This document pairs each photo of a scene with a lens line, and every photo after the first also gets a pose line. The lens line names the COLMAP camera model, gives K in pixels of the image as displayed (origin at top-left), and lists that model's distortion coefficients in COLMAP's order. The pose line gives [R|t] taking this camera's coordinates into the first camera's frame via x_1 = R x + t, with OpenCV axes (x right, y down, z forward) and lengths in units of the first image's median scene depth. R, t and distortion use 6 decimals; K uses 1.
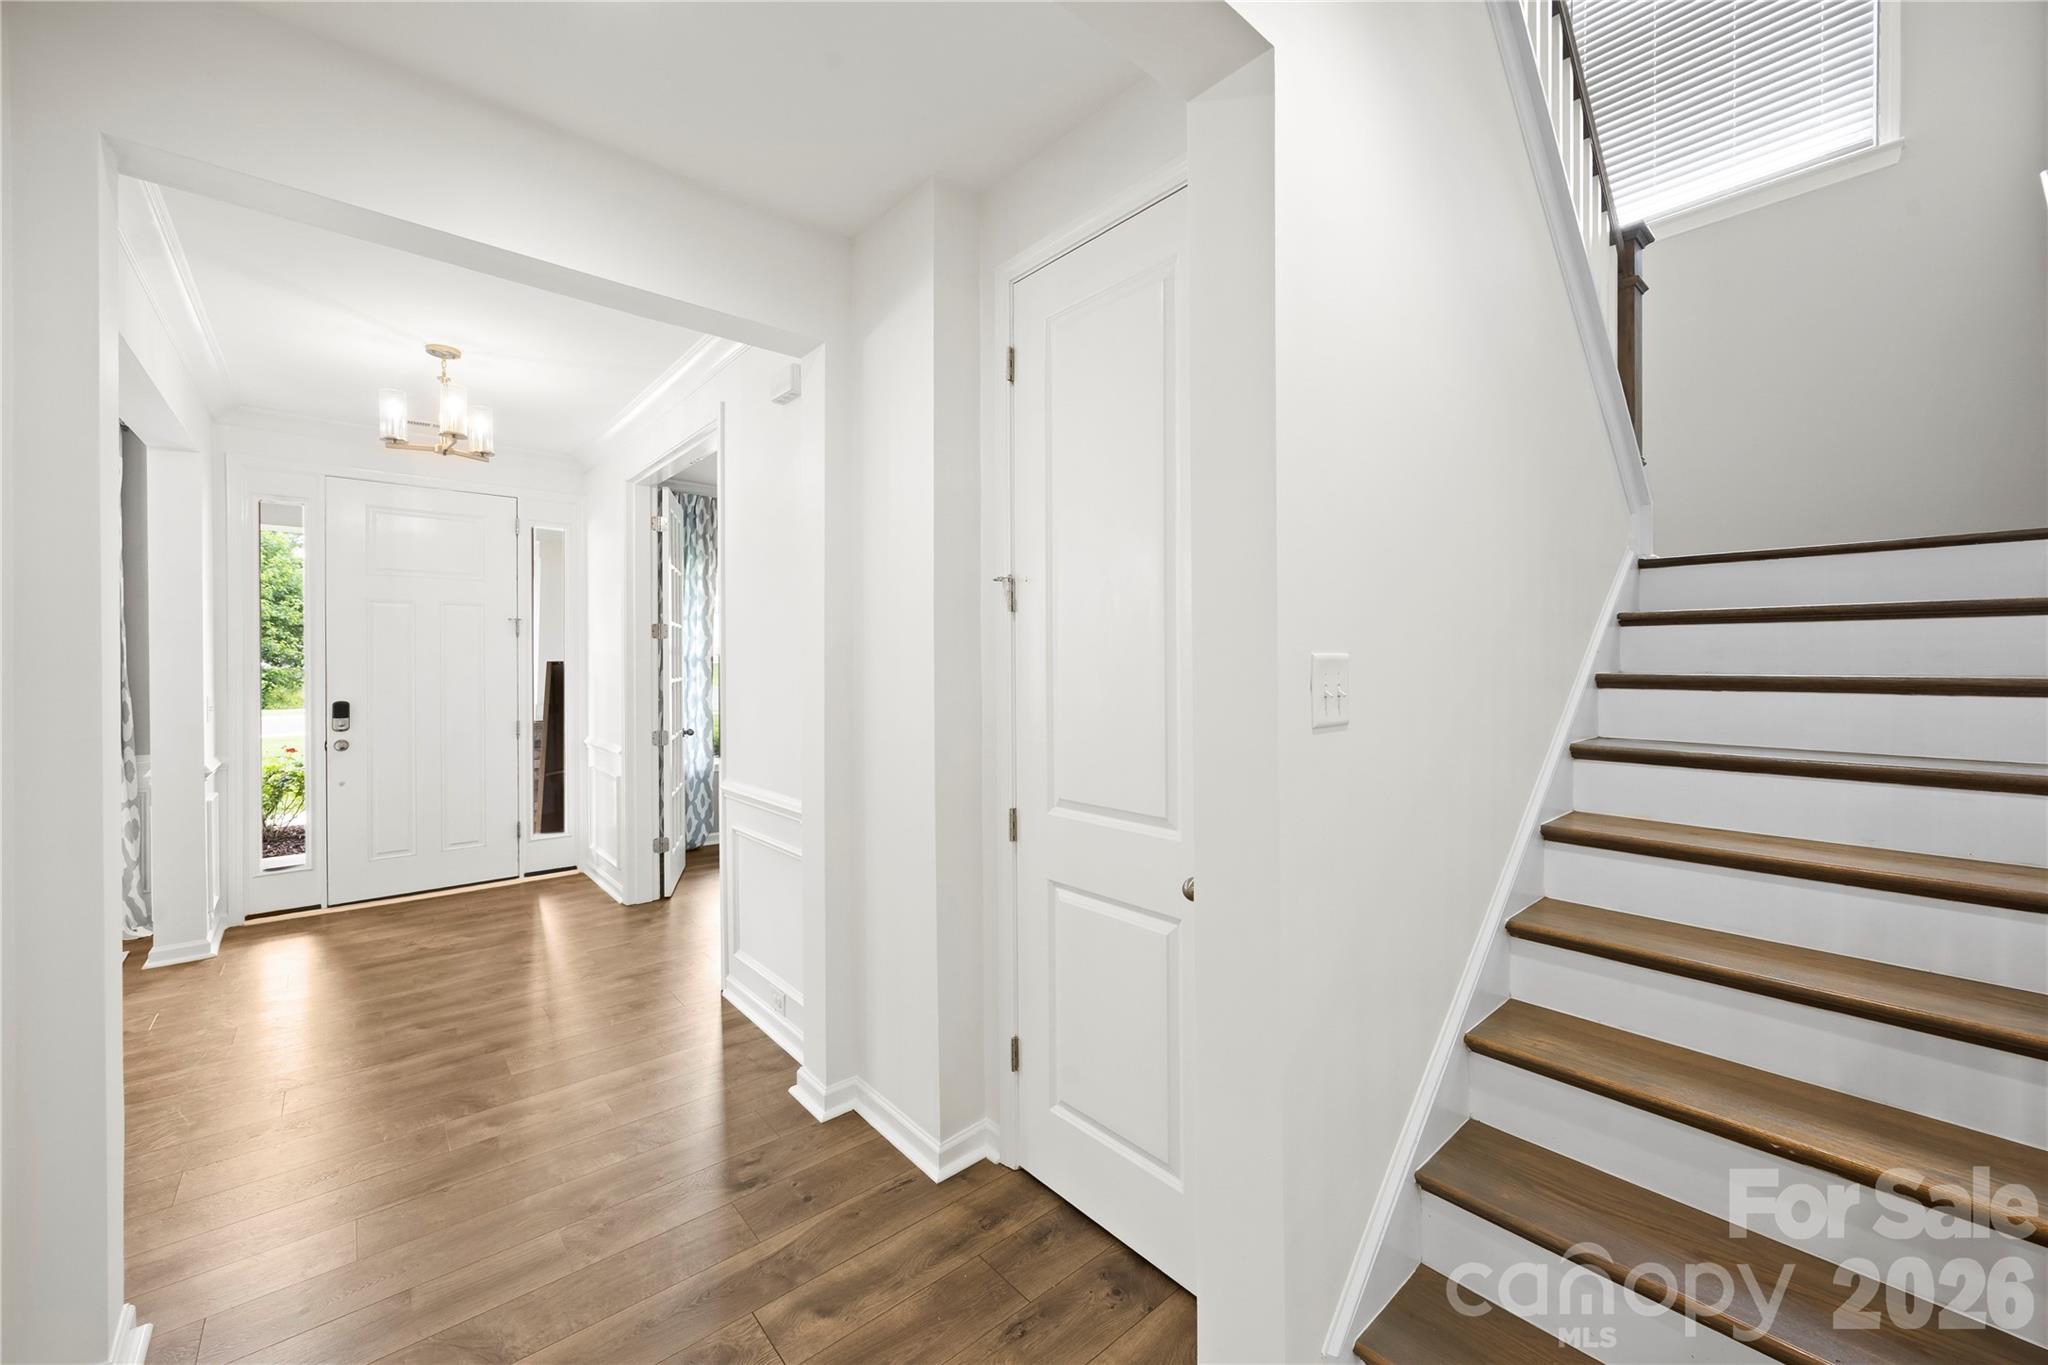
lens RADIAL K [[796.5, 0, 1030.2], [0, 796.5, 653.5], [0, 0, 1]] dist [-0.003013, 0.000861]
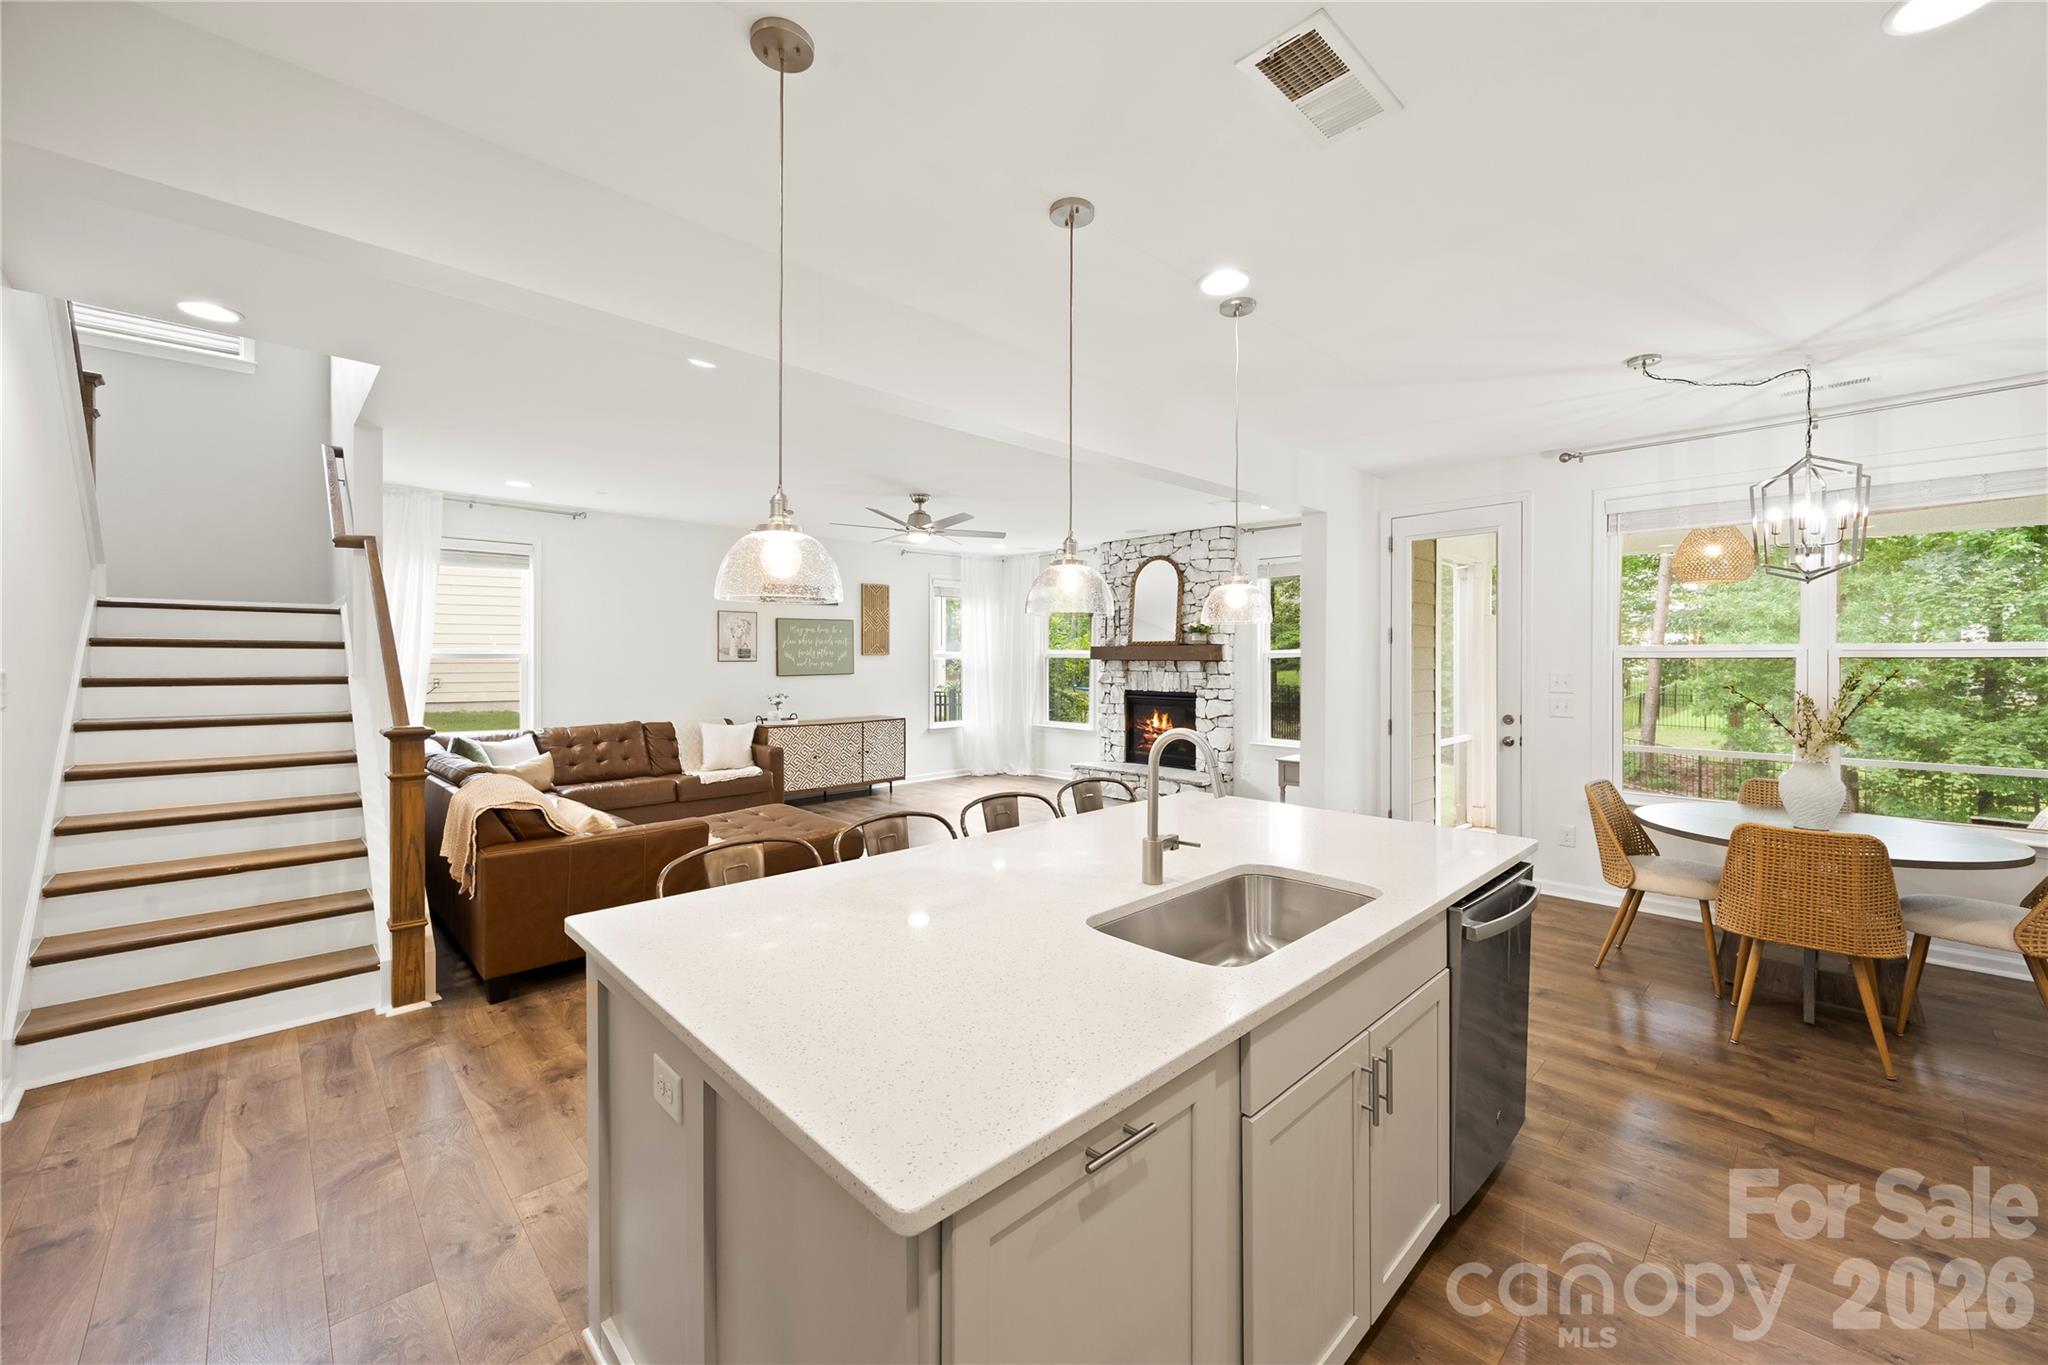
lens RADIAL K [[796.5, 0, 1033.2], [0, 796.5, 659.2], [0, 0, 1]] dist [-0.003013, 0.000861]
pose [[-0.071106, 0.003381, 0.997463, -0.578749], [-0.010798, 0.999933, -0.004159, -0.014635], [-0.997410, -0.011066, -0.071065, -0.443050]]
